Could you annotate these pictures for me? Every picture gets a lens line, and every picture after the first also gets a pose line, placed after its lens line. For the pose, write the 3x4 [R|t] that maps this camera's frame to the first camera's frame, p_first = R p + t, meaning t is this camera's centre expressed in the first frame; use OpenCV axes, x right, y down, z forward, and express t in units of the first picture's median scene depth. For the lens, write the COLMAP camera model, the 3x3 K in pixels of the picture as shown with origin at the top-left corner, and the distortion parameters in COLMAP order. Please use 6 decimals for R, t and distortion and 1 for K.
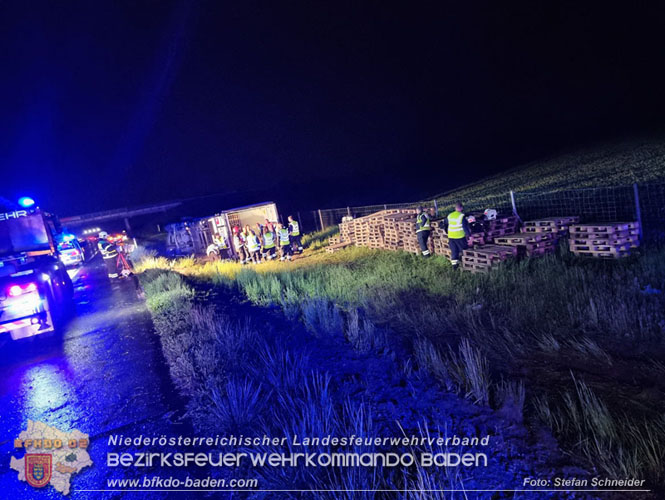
lens RADIAL K [[451.2, 0, 332.5], [0, 451.2, 250.0], [0, 0, 1]] dist [0.002385, -0.000126]
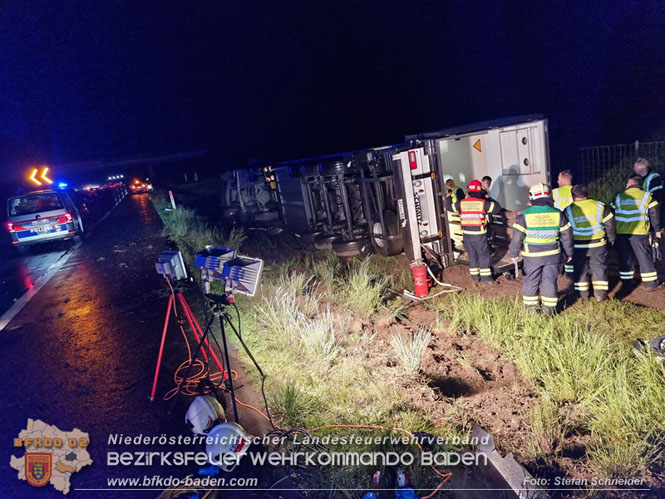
lens RADIAL K [[478.0, 0, 332.5], [0, 478.0, 249.5], [0, 0, 1]] dist [-0.000556, -0.000950]
pose [[0.997133, 0.045047, -0.060792, -0.230544], [-0.039405, 0.995070, 0.091008, -0.019862], [0.064592, -0.088352, 0.993993, 0.475986]]
